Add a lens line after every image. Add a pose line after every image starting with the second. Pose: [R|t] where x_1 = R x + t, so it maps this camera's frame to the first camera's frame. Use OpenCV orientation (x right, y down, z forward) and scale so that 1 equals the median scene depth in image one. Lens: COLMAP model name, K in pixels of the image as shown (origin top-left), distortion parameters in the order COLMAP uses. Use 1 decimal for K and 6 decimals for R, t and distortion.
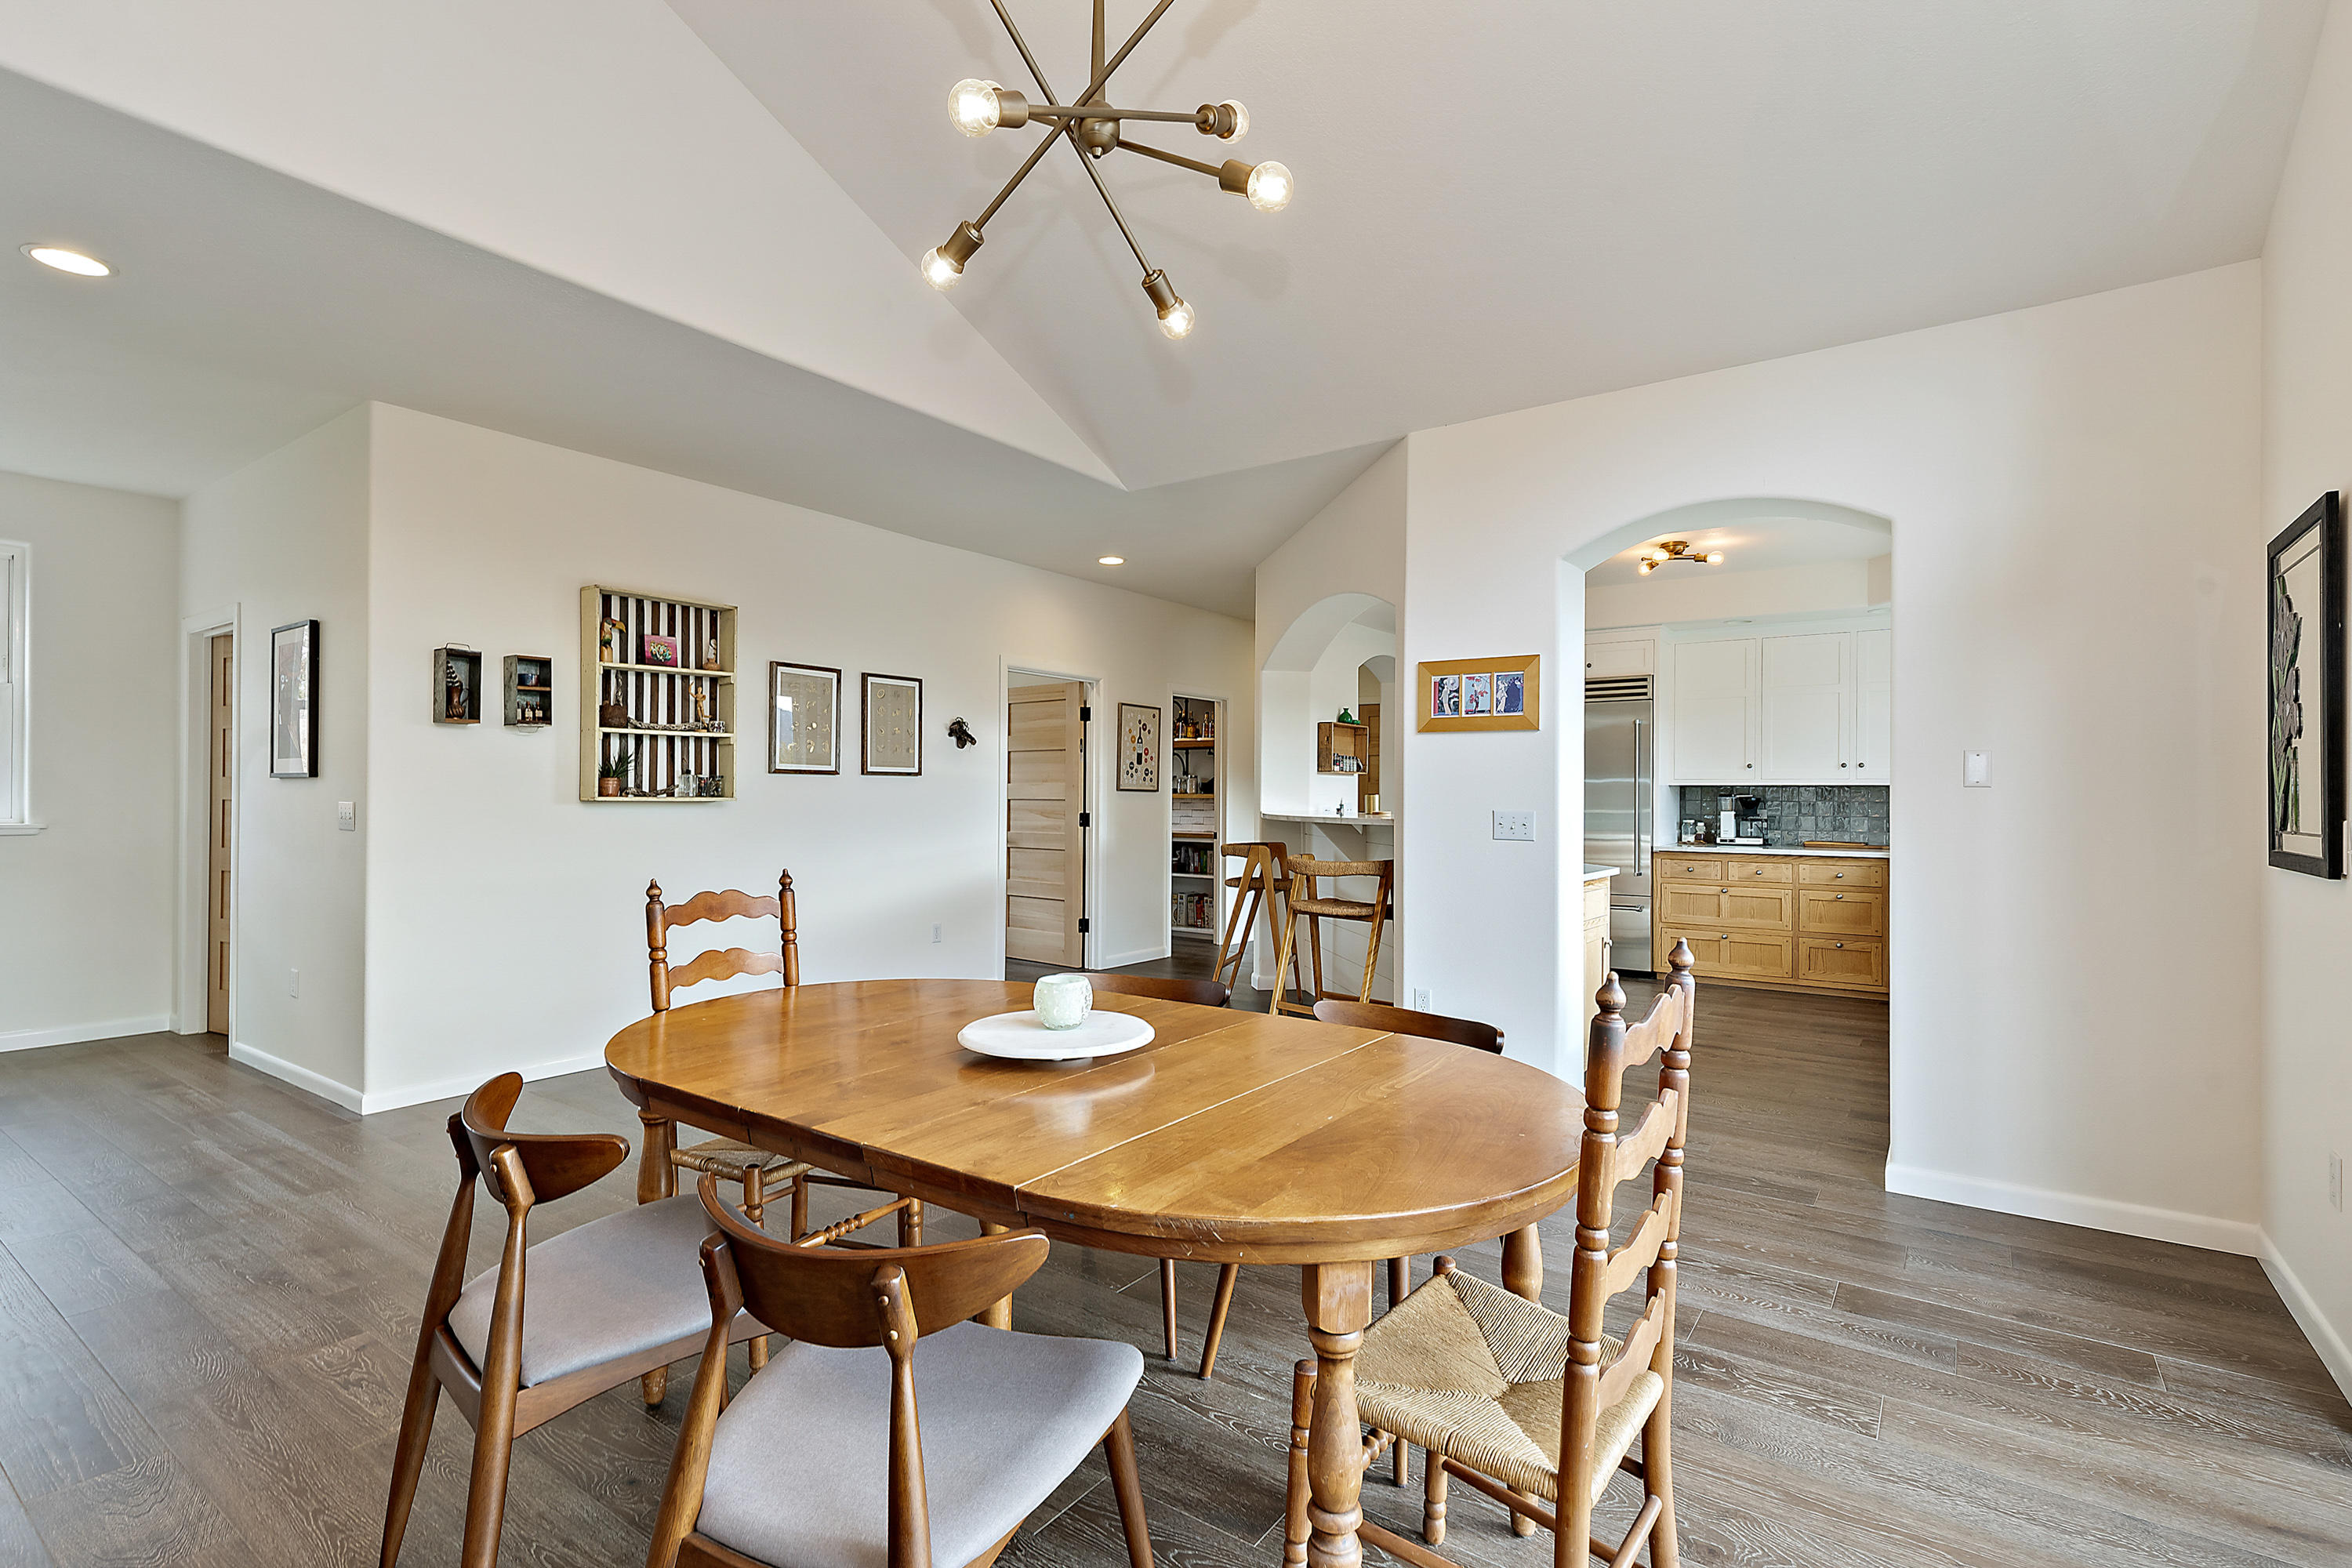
lens RADIAL K [[1088.1, 0, 1181.5], [0, 1088.1, 791.2], [0, 0, 1]] dist [-0.005471, -0.000001]
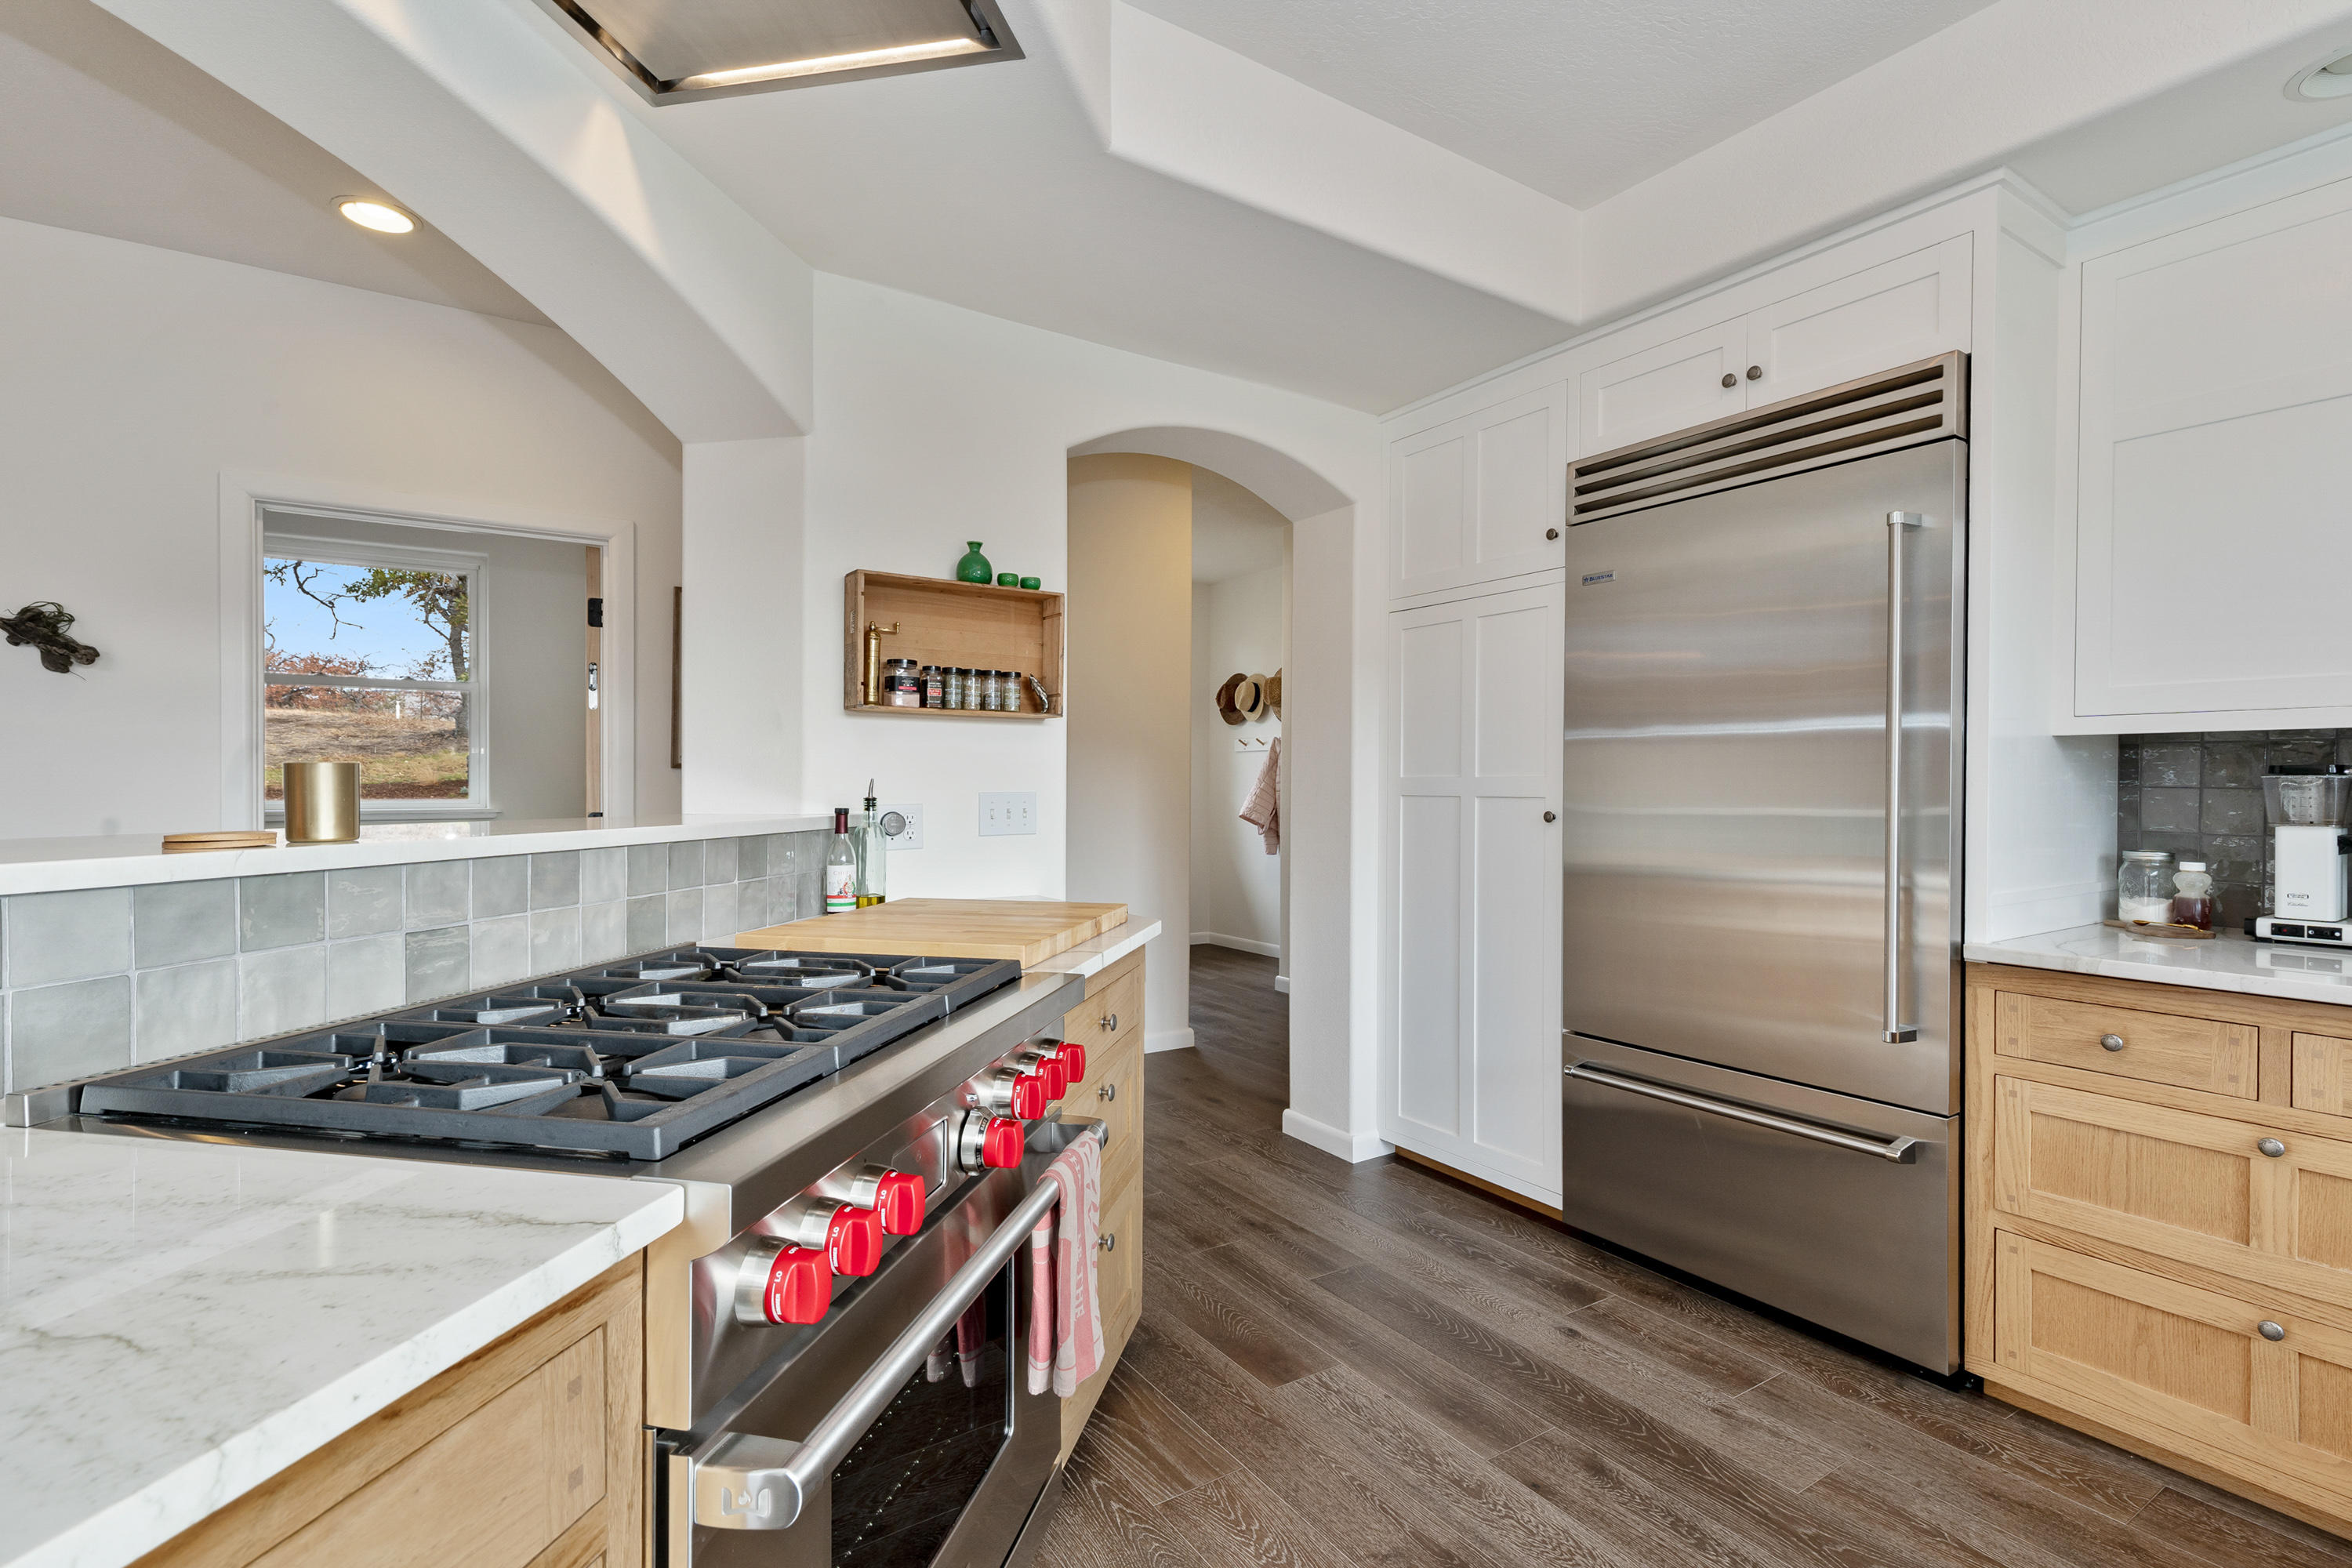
lens RADIAL K [[1088.1, 0, 1190.8], [0, 1088.1, 784.7], [0, 0, 1]] dist [-0.005471, -0.000001]
pose [[0.933691, -0.003670, -0.358060, 0.358633], [0.003192, 0.999993, -0.001925, 0.008458], [0.358065, 0.000655, 0.933697, 0.683456]]
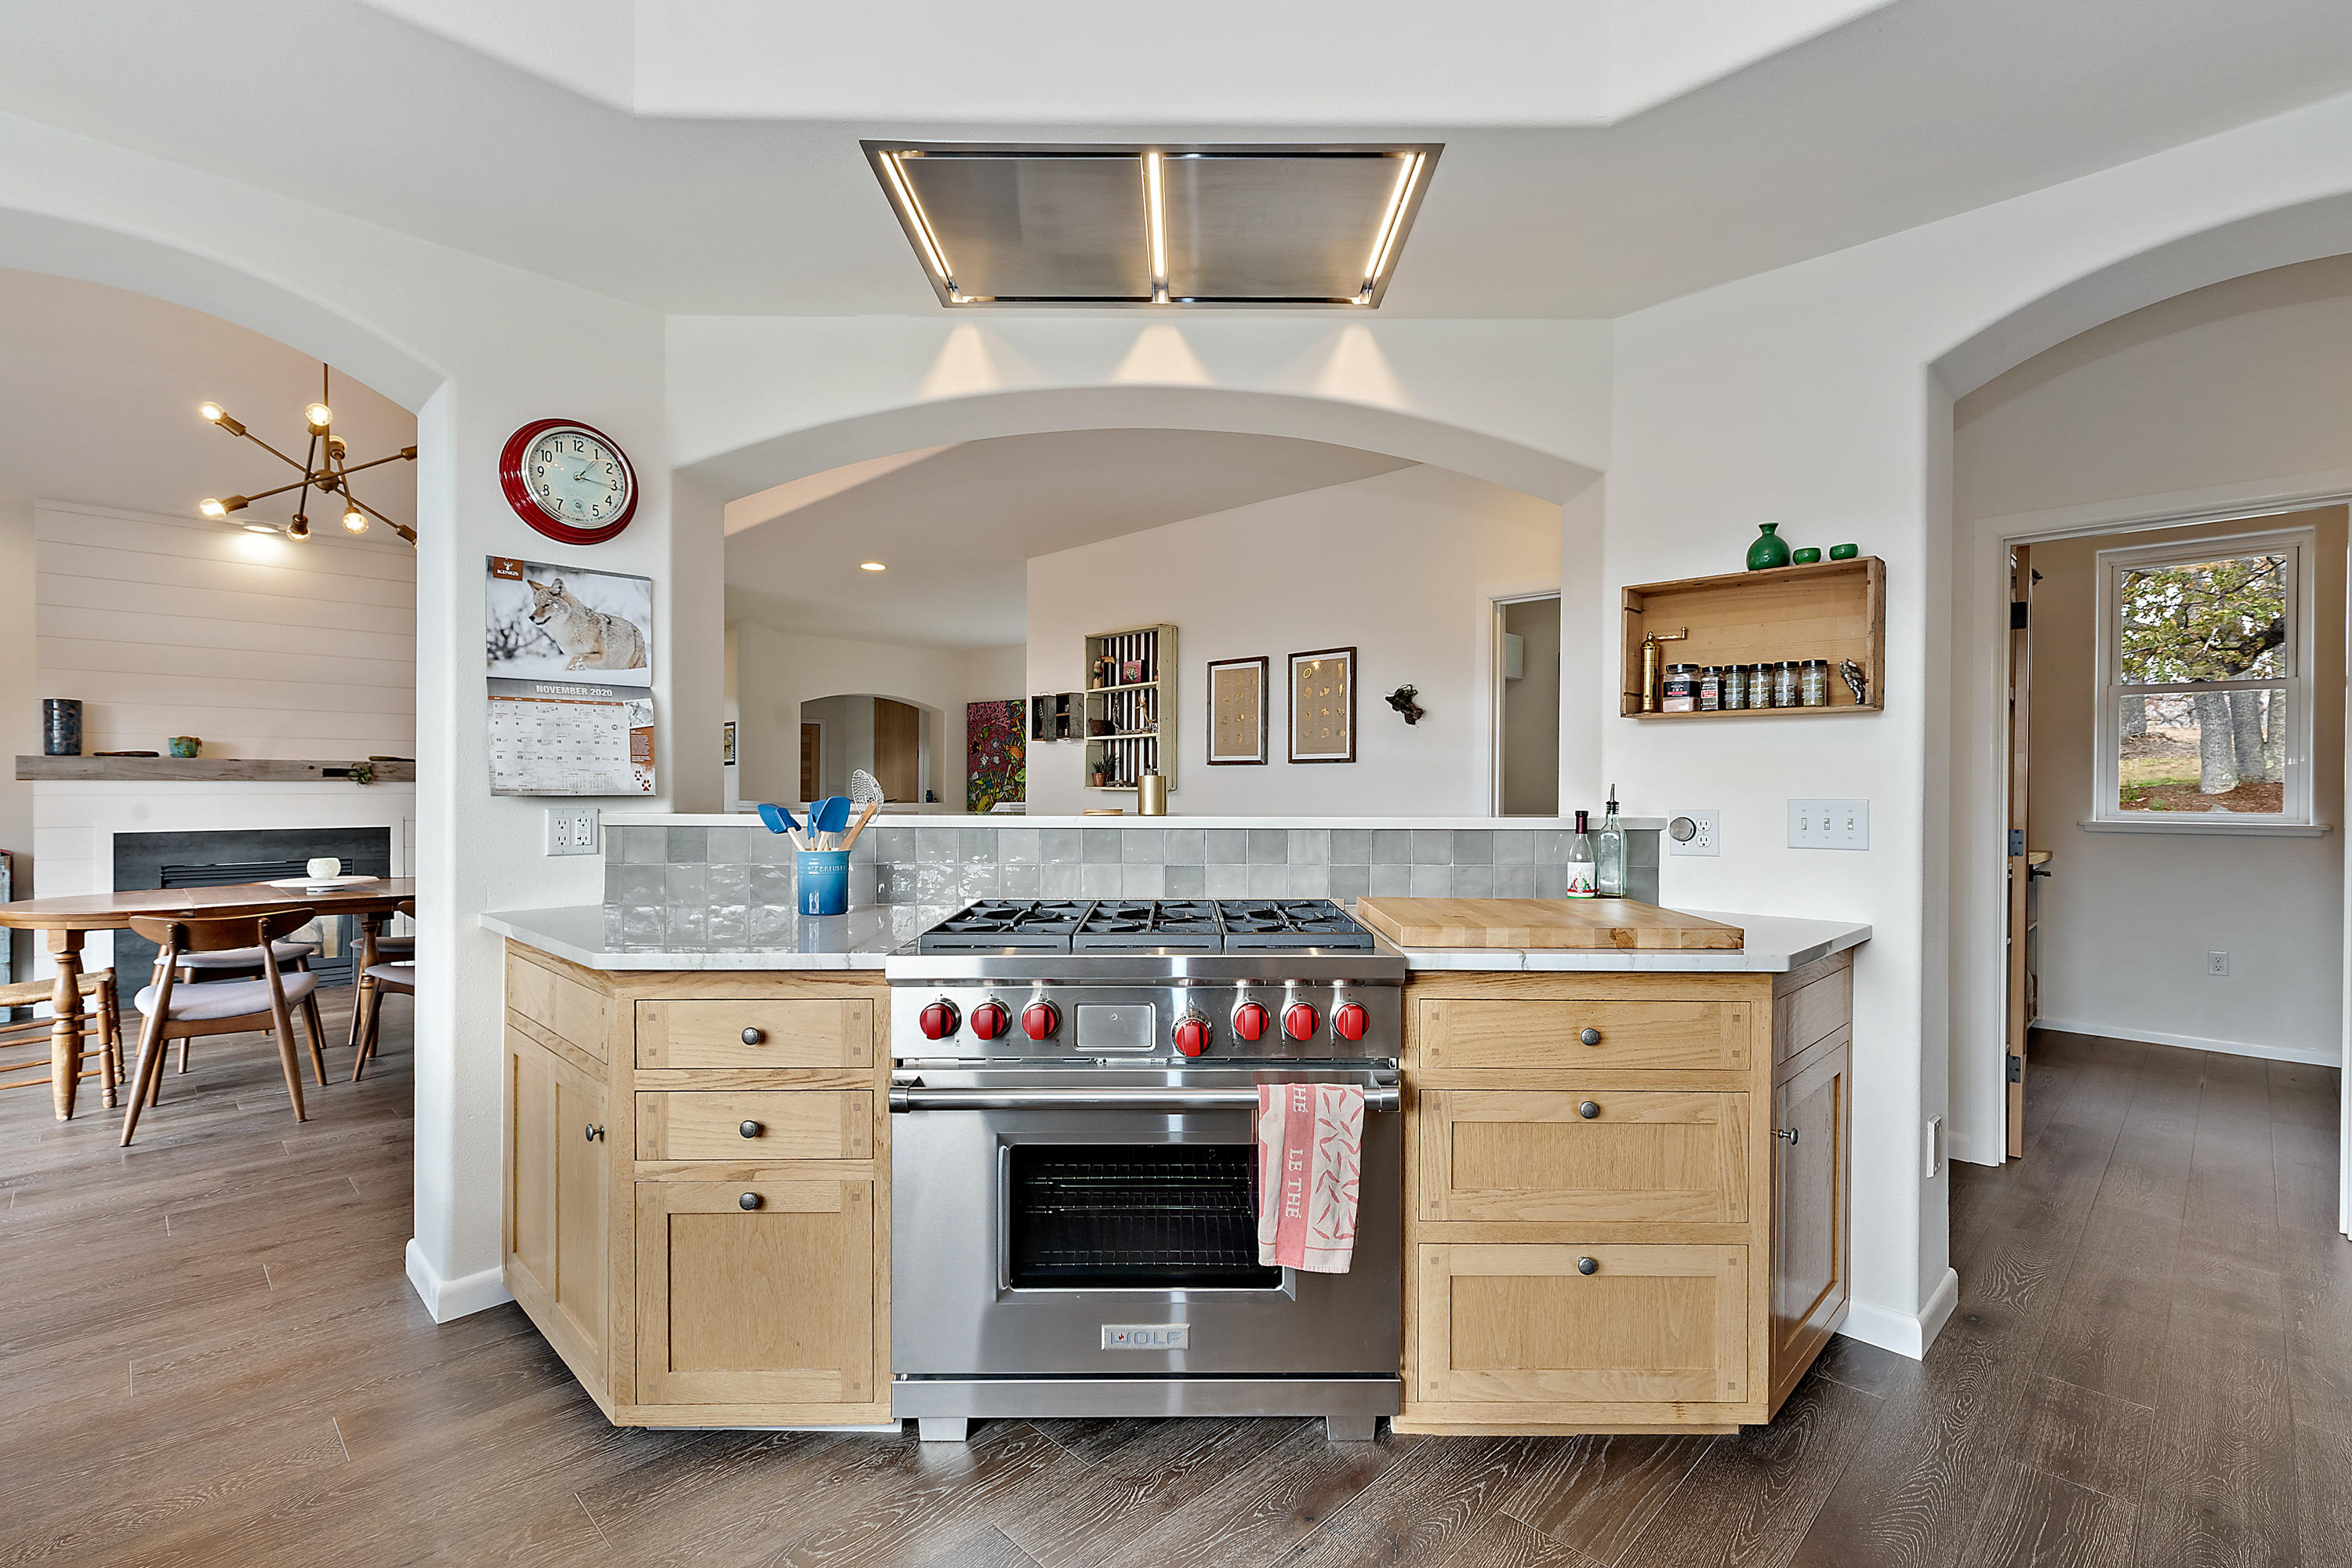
lens RADIAL K [[1088.1, 0, 1190.2], [0, 1088.1, 782.5], [0, 0, 1]] dist [-0.005471, -0.000001]
pose [[-0.176402, -0.013442, -0.984226, 0.526764], [-0.007308, 0.999897, -0.012346, 0.010691], [0.984291, 0.005015, -0.176482, 0.894965]]
